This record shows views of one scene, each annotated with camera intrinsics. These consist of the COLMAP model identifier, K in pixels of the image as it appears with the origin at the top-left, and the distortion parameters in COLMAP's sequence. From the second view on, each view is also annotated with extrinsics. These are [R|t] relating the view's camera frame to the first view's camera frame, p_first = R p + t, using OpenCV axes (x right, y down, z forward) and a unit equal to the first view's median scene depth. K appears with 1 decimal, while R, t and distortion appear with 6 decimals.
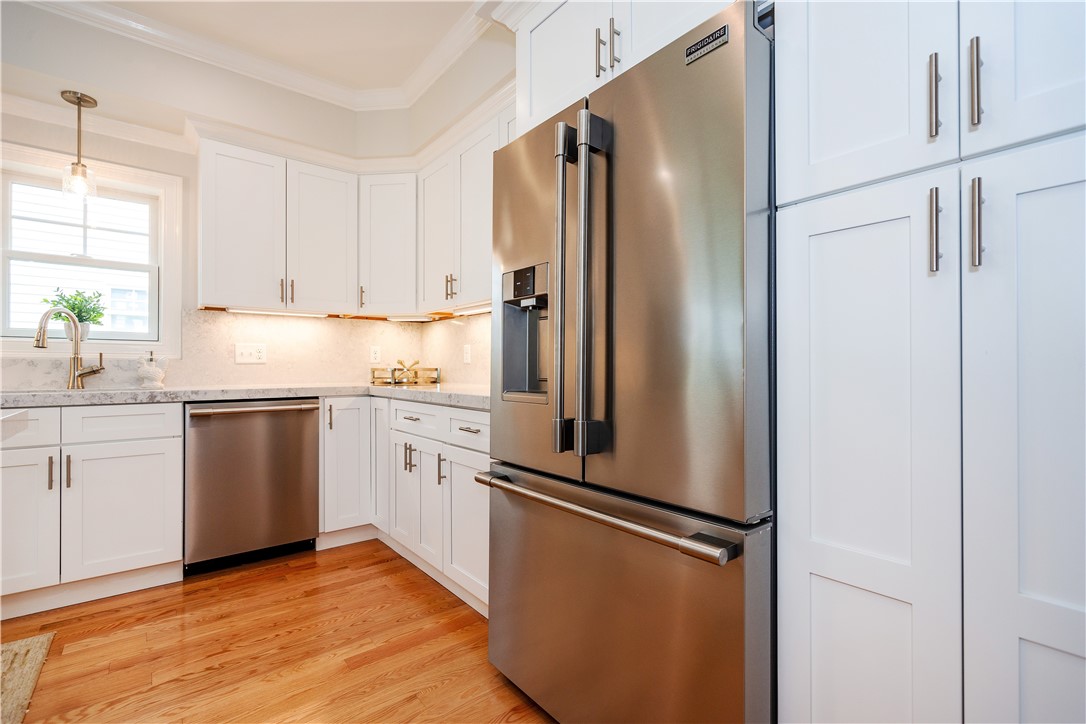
lens RADIAL K [[490.9, 0, 543.1], [0, 490.9, 365.7], [0, 0, 1]] dist [-0.013613, -0.000357]
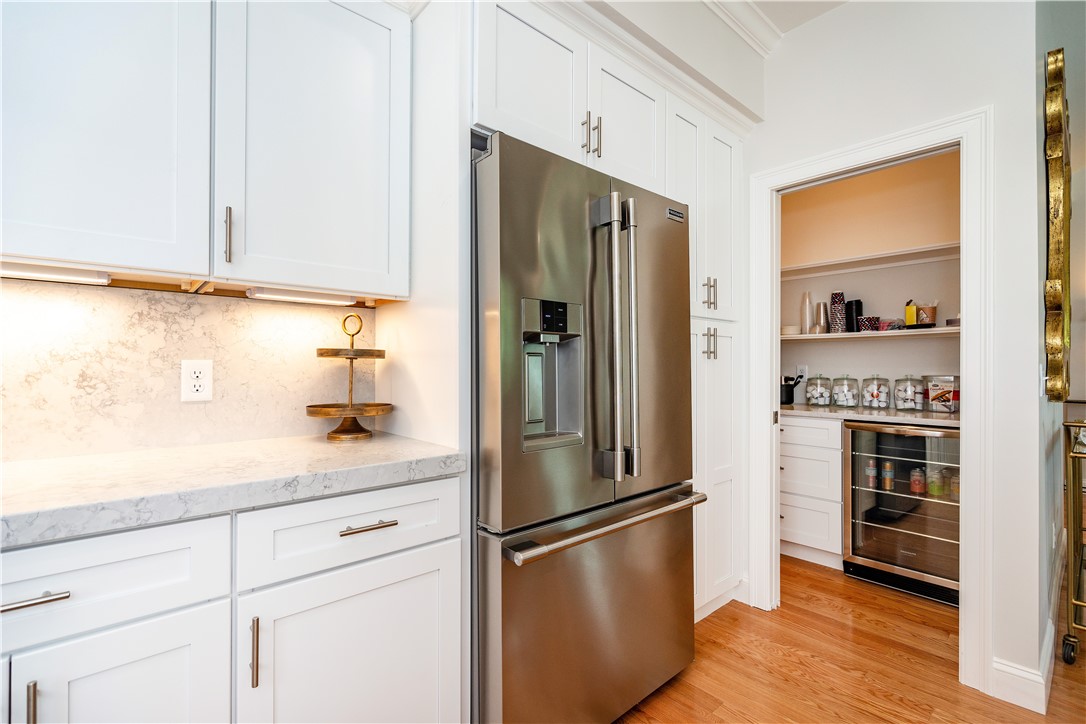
lens RADIAL K [[490.9, 0, 543.1], [0, 490.9, 365.7], [0, 0, 1]] dist [-0.013613, -0.000357]
pose [[-0.045924, 0.005192, 0.998931, -0.597012], [-0.004328, 0.999976, -0.005396, -0.046036], [-0.998936, -0.004571, -0.045901, 0.666321]]
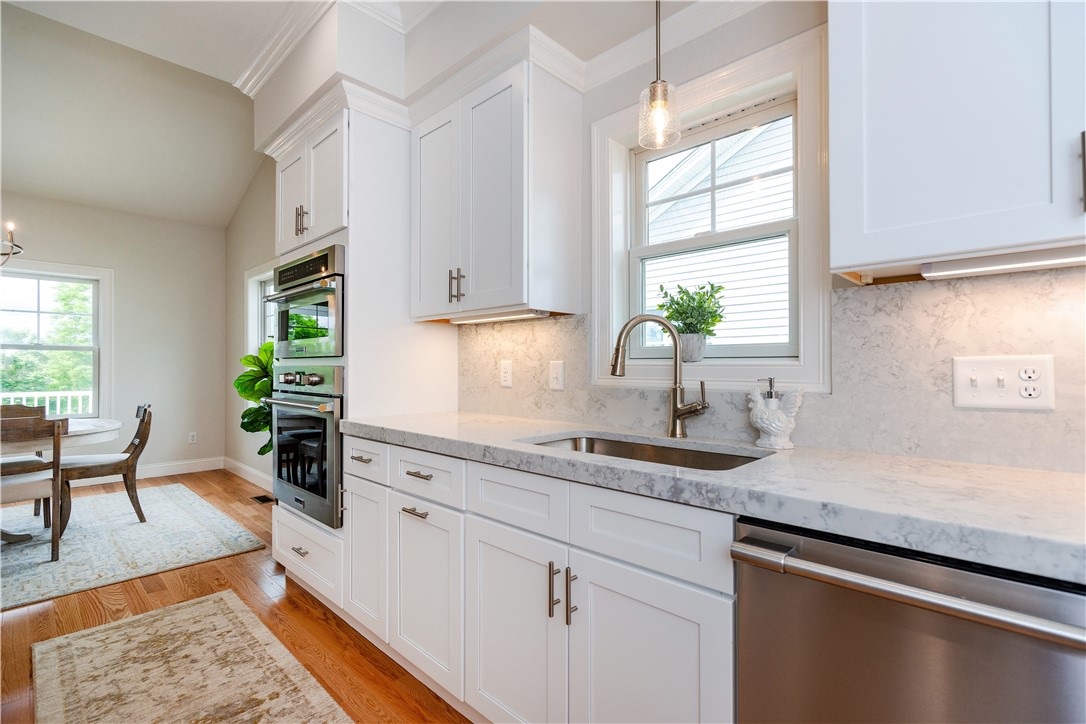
lens RADIAL K [[493.1, 0, 551.8], [0, 493.1, 365.8], [0, 0, 1]] dist [0.001518, 0.000244]
pose [[0.141405, -0.005463, -0.989937, -0.339037], [-0.000975, 0.999984, -0.005658, -0.043717], [0.989951, 0.001765, 0.141397, 0.754561]]
